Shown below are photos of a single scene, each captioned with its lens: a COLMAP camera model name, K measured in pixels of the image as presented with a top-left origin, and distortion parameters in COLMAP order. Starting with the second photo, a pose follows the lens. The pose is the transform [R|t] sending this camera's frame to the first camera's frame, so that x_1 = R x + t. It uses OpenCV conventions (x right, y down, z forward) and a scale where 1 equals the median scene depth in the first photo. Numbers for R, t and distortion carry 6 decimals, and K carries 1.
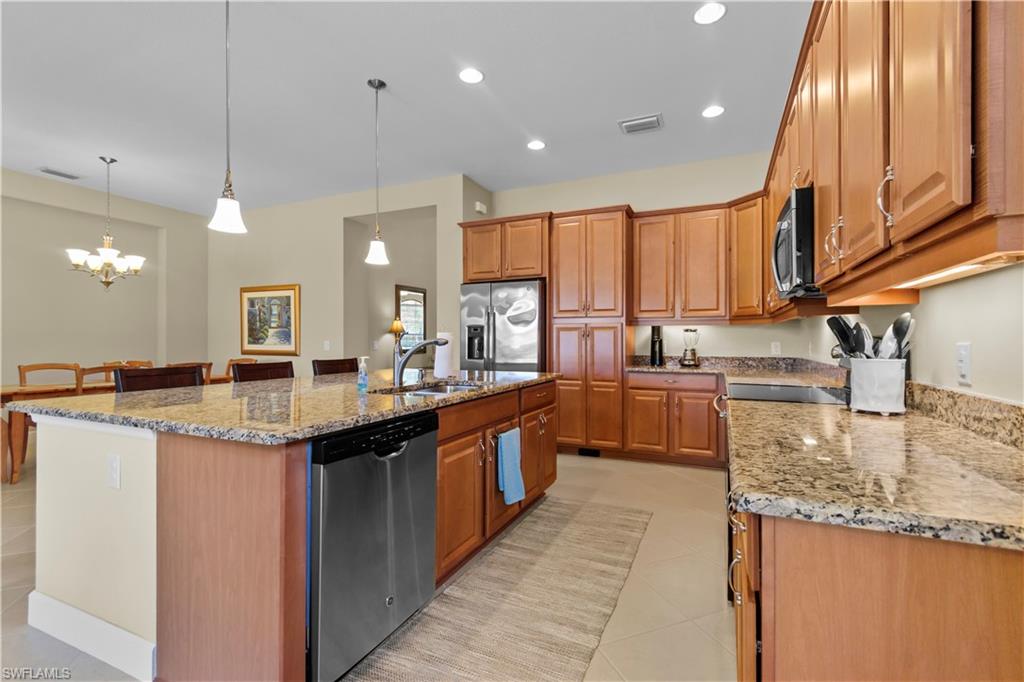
lens RADIAL K [[456.6, 0, 522.6], [0, 456.6, 338.1], [0, 0, 1]] dist [0.005295, -0.003011]
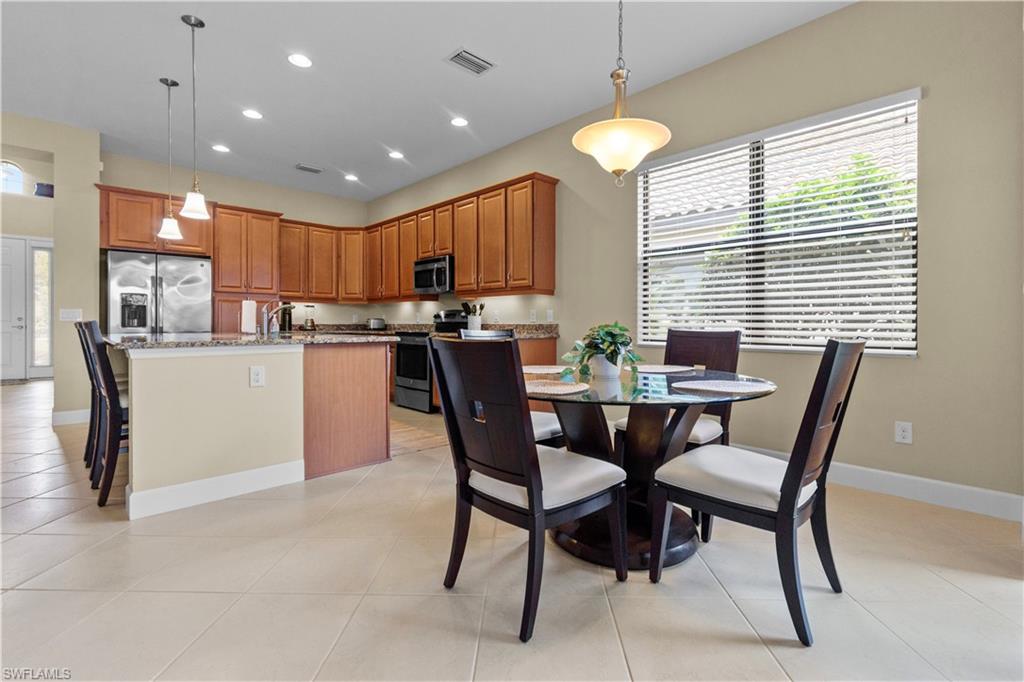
lens RADIAL K [[456.6, 0, 518.6], [0, 456.6, 325.4], [0, 0, 1]] dist [0.005295, -0.003011]
pose [[0.376181, -0.003499, 0.926540, -0.740161], [-0.005678, 0.999965, 0.006082, 0.032194], [-0.926529, -0.007549, 0.376148, -0.178133]]
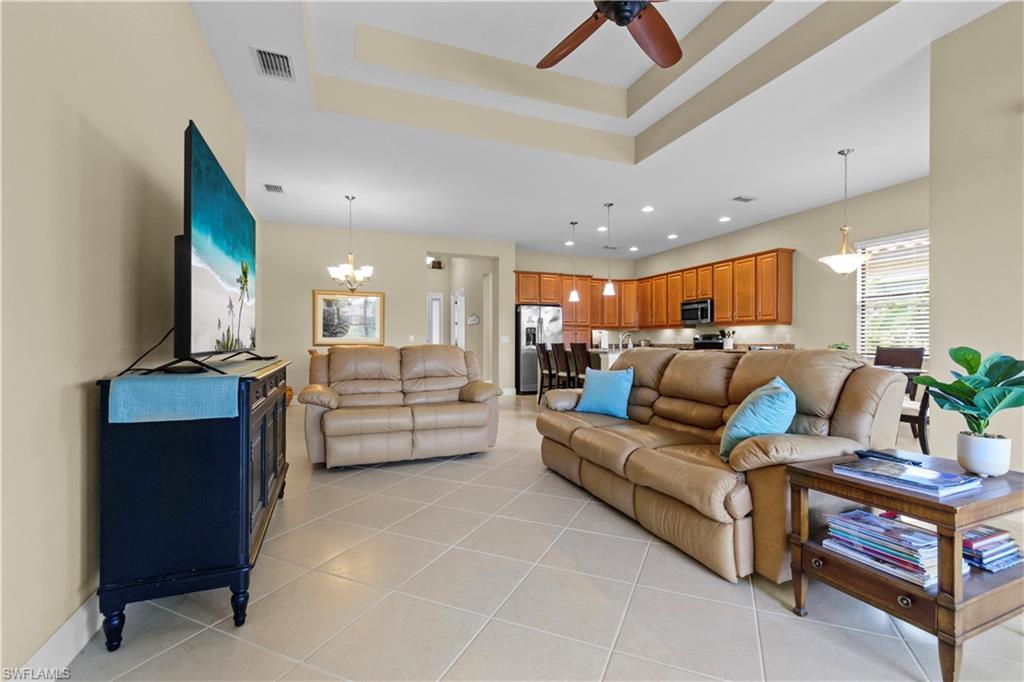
lens RADIAL K [[456.6, 0, 520.6], [0, 456.6, 344.0], [0, 0, 1]] dist [0.005295, -0.003011]
pose [[0.705861, -0.000251, 0.708350, -1.505733], [-0.004481, 0.999978, 0.004819, 0.031654], [-0.708336, -0.006576, 0.705845, -0.310939]]
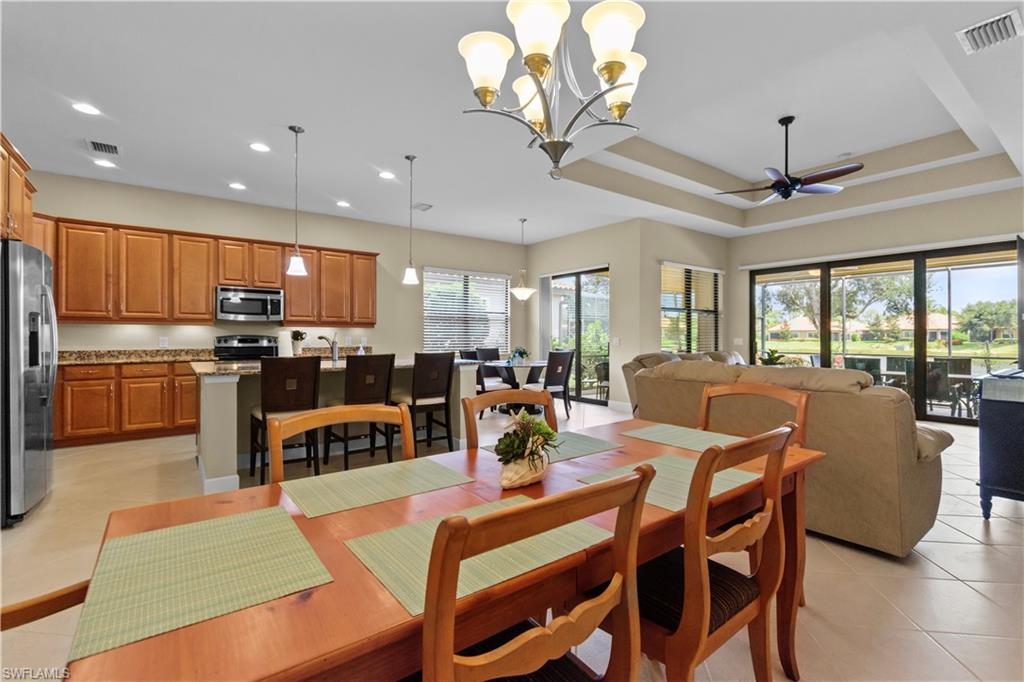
lens RADIAL K [[456.6, 0, 519.7], [0, 456.6, 333.4], [0, 0, 1]] dist [0.005295, -0.003011]
pose [[-0.872651, 0.004175, 0.488326, -1.002970], [-0.002601, 0.999910, -0.013197, 0.007574], [-0.488337, -0.012787, -0.872561, 1.240012]]
